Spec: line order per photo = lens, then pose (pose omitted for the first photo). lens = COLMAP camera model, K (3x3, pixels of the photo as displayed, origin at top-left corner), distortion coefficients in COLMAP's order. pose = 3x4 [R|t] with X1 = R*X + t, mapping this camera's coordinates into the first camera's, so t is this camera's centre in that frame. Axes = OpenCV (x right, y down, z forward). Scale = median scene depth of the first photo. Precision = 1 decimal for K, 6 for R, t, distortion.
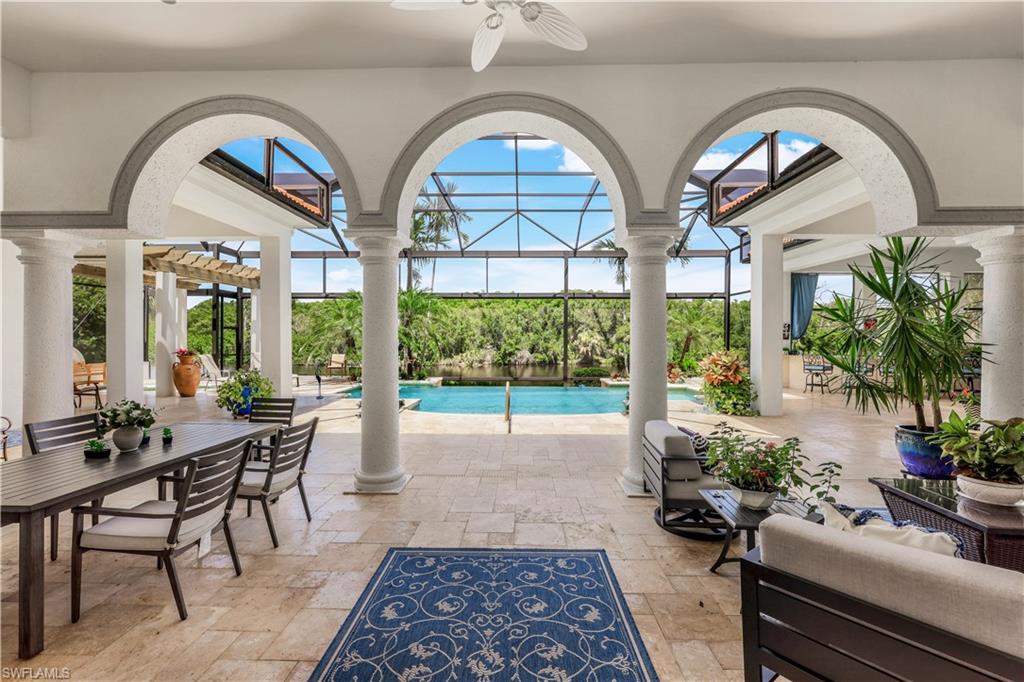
lens RADIAL K [[418.4, 0, 516.5], [0, 418.4, 338.6], [0, 0, 1]] dist [-0.001555, -0.000262]
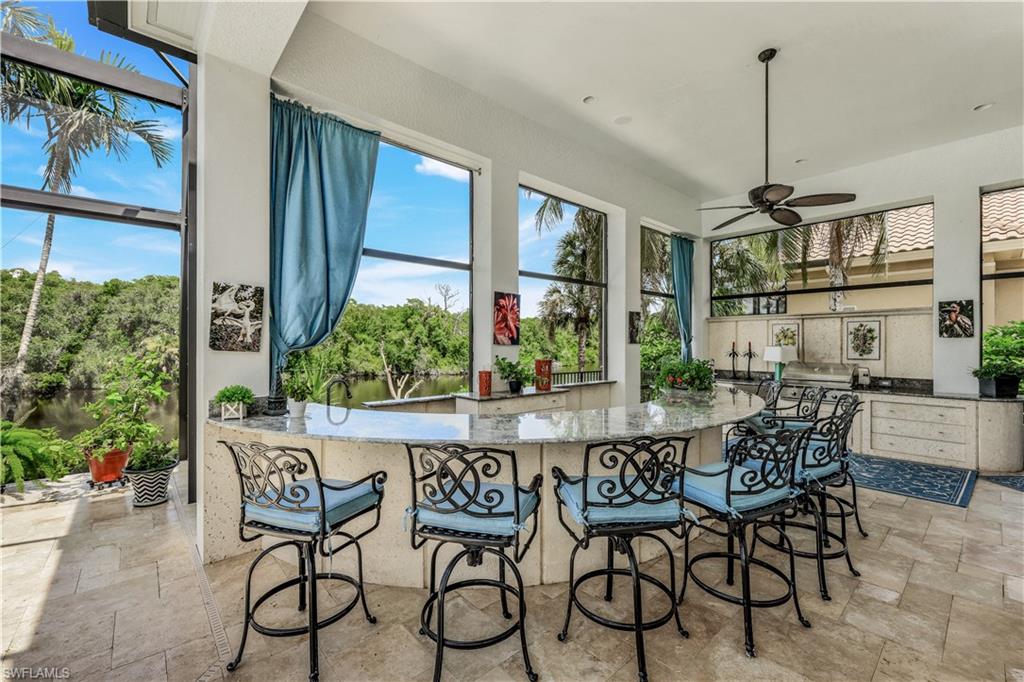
lens RADIAL K [[431.3, 0, 512.0], [0, 431.3, 341.0], [0, 0, 1]] dist [0.000196, -0.000328]
pose [[0.739734, 0.002489, 0.672895, 0.411292], [0.003532, 0.999965, -0.007581, -0.001548], [-0.672890, 0.007985, 0.739699, 0.488013]]
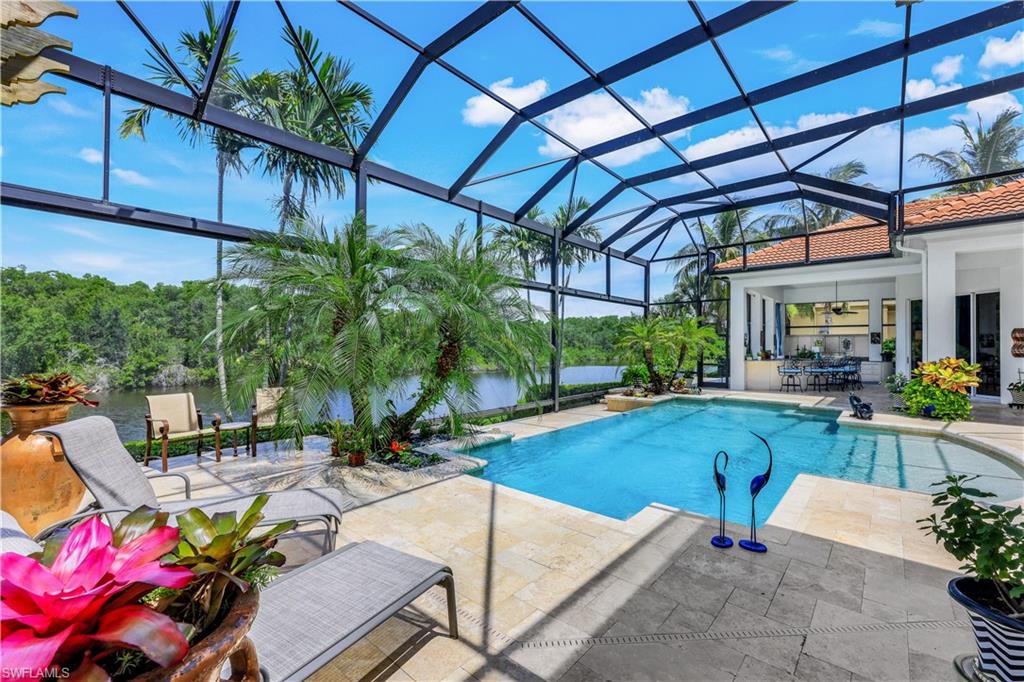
lens RADIAL K [[422.2, 0, 522.8], [0, 422.2, 342.4], [0, 0, 1]] dist [0.001218, 0.000079]
pose [[0.648843, 0.006037, 0.760899, -0.431009], [0.000420, 0.999966, -0.008292, -0.000777], [-0.760922, 0.005700, 0.648818, 0.488947]]
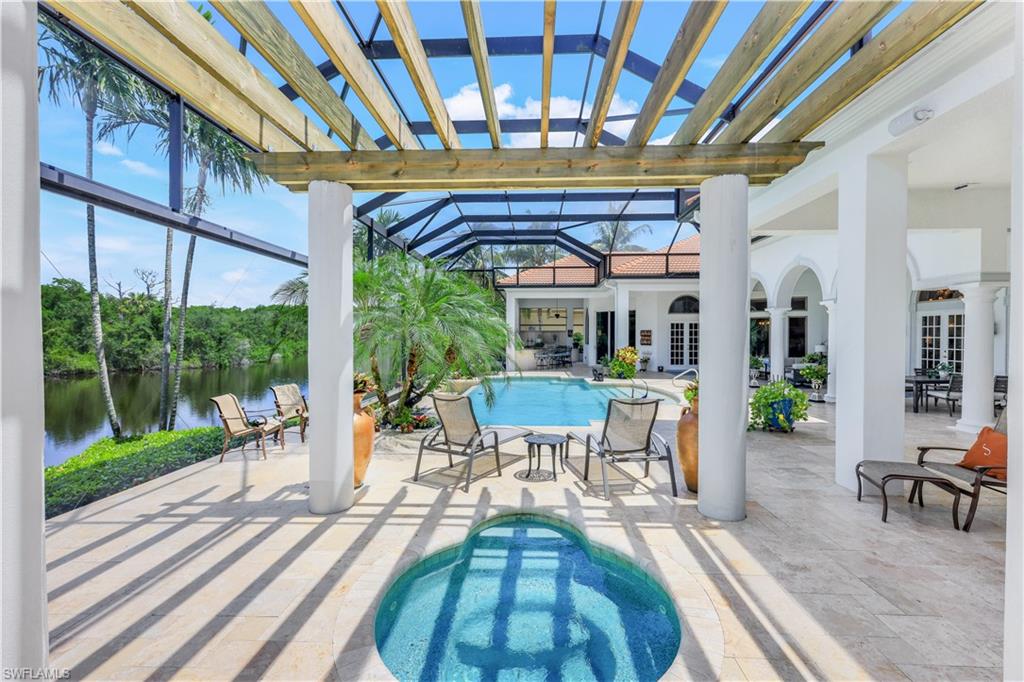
lens RADIAL K [[431.3, 0, 512.0], [0, 431.3, 341.0], [0, 0, 1]] dist [0.000196, -0.000328]
pose [[0.040108, -0.012032, 0.999123, -0.700747], [0.002782, 0.999925, 0.011930, -0.010661], [-0.999191, 0.002301, 0.040138, 0.648922]]
